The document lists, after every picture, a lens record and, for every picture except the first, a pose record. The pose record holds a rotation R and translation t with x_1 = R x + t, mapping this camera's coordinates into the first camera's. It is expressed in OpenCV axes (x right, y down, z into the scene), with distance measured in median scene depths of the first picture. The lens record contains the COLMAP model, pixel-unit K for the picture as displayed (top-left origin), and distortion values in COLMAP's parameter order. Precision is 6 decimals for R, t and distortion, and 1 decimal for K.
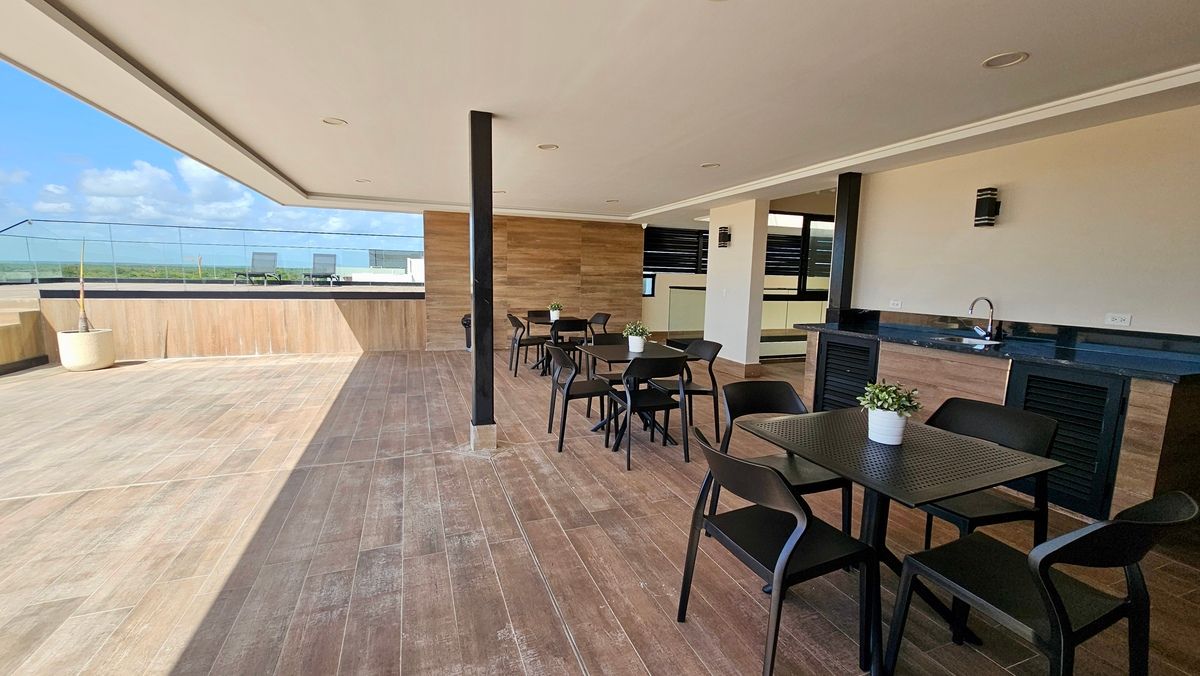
lens RADIAL K [[493.3, 0, 596.0], [0, 493.3, 339.1], [0, 0, 1]] dist [0.000286, -0.000163]
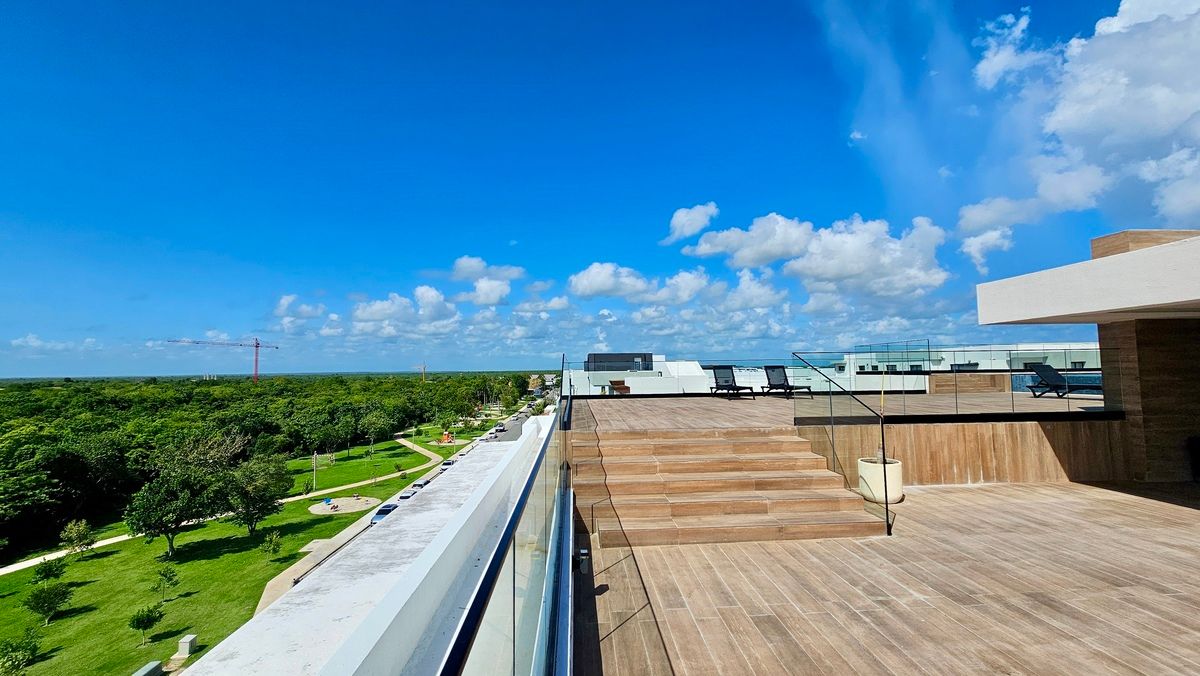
lens RADIAL K [[493.3, 0, 593.5], [0, 493.3, 351.0], [0, 0, 1]] dist [0.000286, -0.000163]
pose [[0.948003, -0.045738, -0.314958, -0.983694], [-0.008324, 0.985718, -0.168200, -0.048440], [0.318153, 0.162076, 0.934083, -0.122404]]
